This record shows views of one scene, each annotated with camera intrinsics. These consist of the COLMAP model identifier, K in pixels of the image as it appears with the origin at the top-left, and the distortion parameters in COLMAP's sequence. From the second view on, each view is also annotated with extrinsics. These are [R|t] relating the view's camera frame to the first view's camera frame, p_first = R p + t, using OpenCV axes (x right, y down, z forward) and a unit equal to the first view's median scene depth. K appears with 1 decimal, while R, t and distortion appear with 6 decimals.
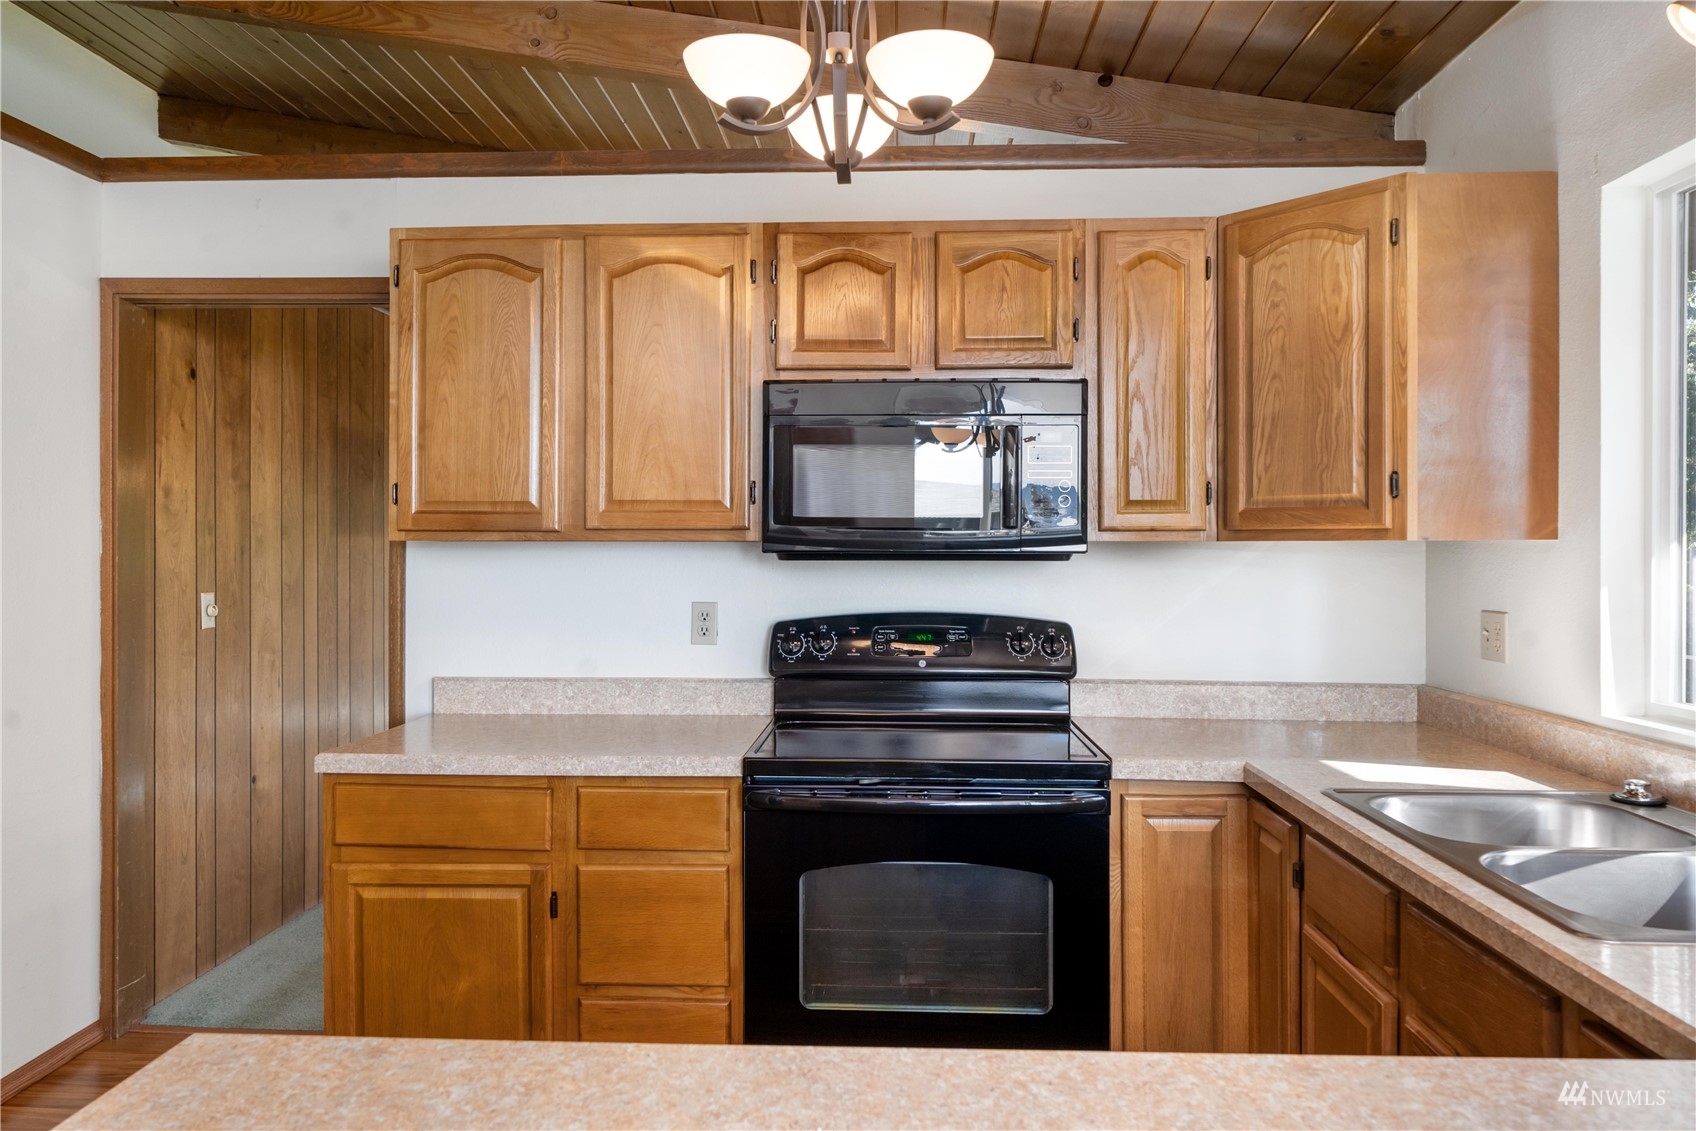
lens RADIAL K [[1167.4, 0, 843.9], [0, 1167.4, 558.8], [0, 0, 1]] dist [0.001225, 0.006815]
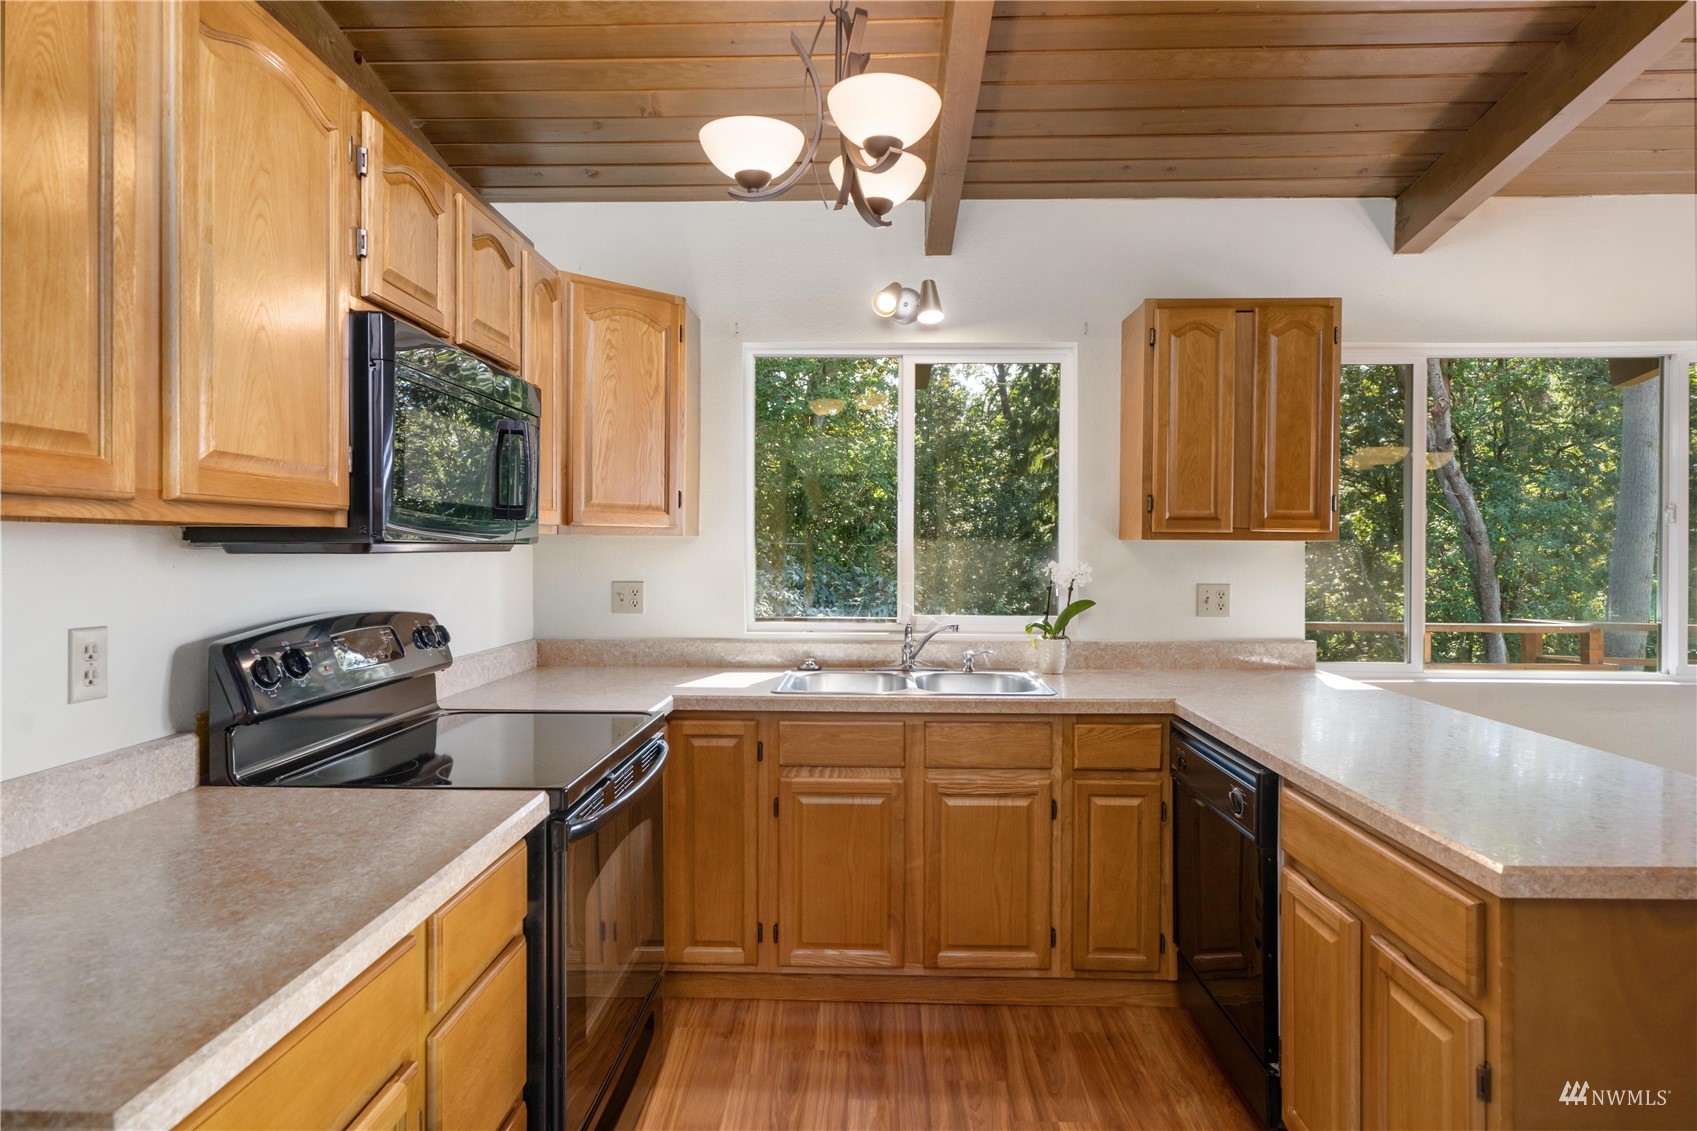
lens RADIAL K [[924.7, 0, 846.3], [0, 924.7, 567.1], [0, 0, 1]] dist [-0.001042, -0.000562]
pose [[-0.021368, -0.024967, 0.999460, -0.666264], [0.002986, 0.999682, 0.025037, -0.003911], [-0.999767, 0.003519, -0.021286, 0.719413]]
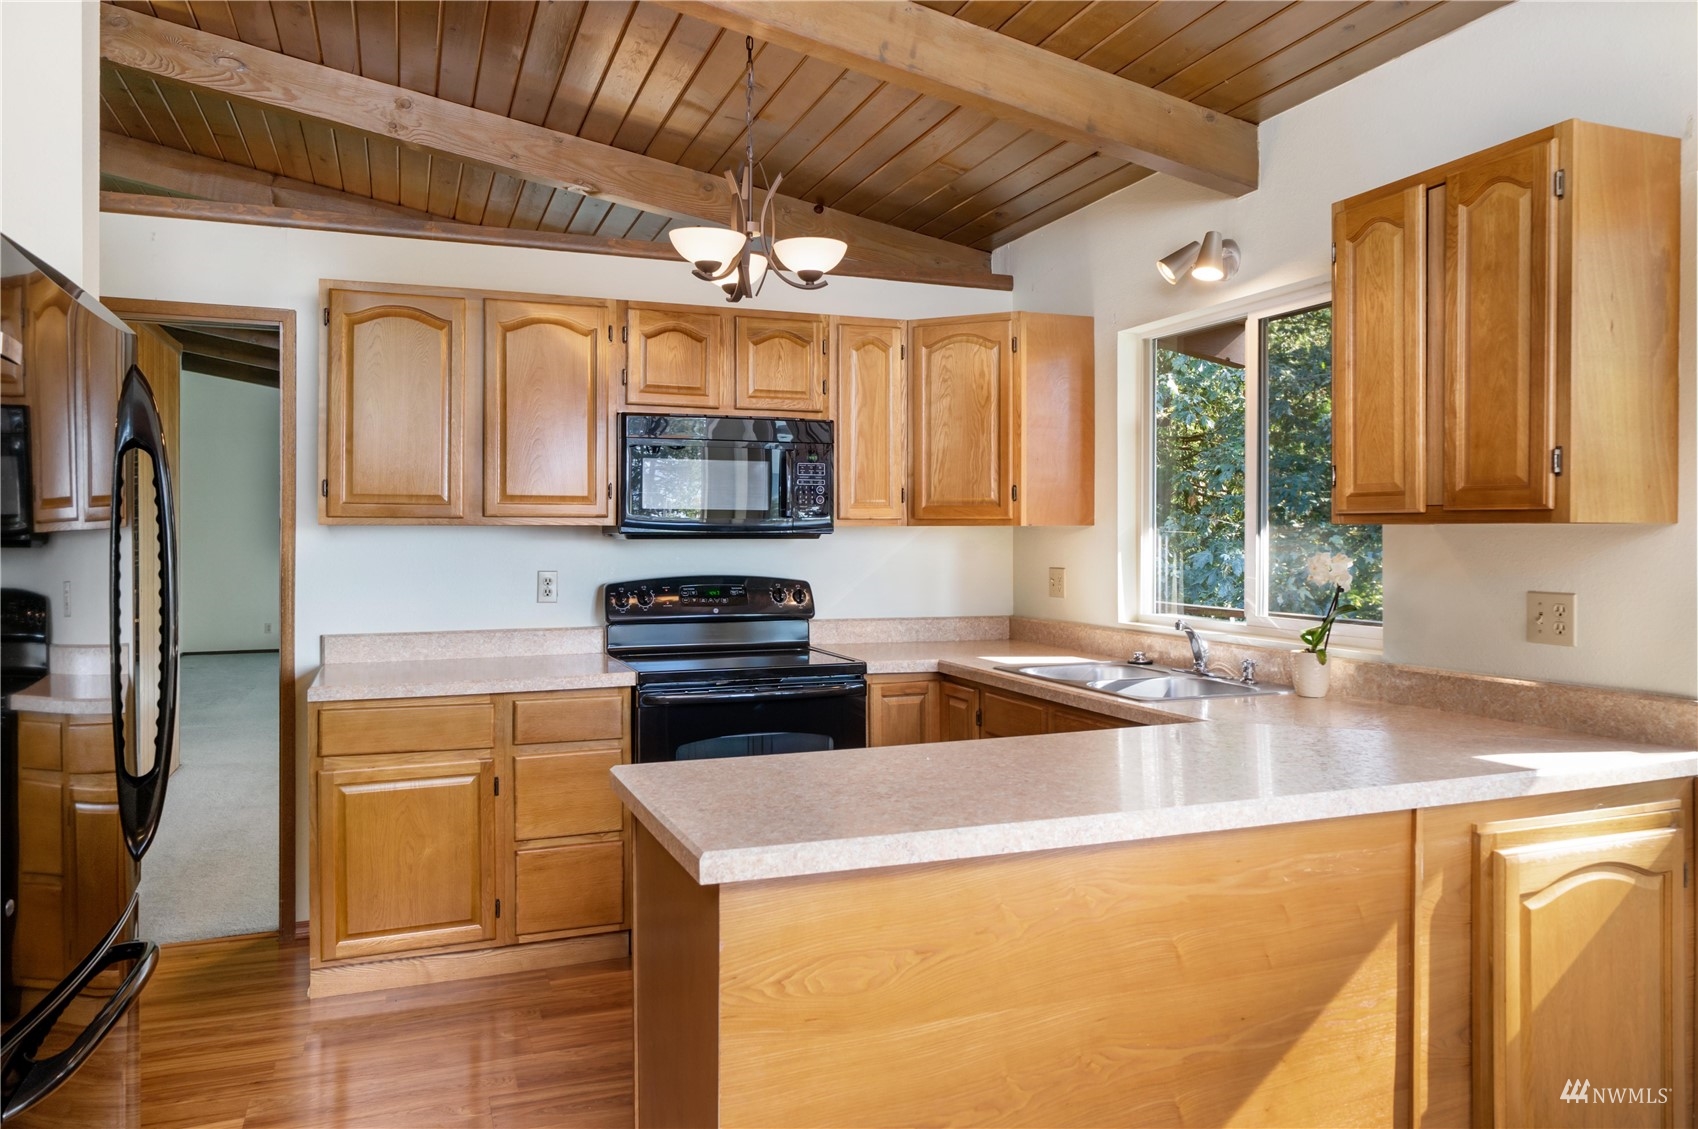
lens RADIAL K [[1168.8, 0, 850.7], [0, 1168.8, 550.2], [0, 0, 1]] dist [0.001225, 0.006815]
pose [[0.913842, -0.007256, 0.406006, -0.392169], [0.004365, 0.999958, 0.008048, 0.004521], [-0.406047, -0.005582, 0.913835, -0.411411]]
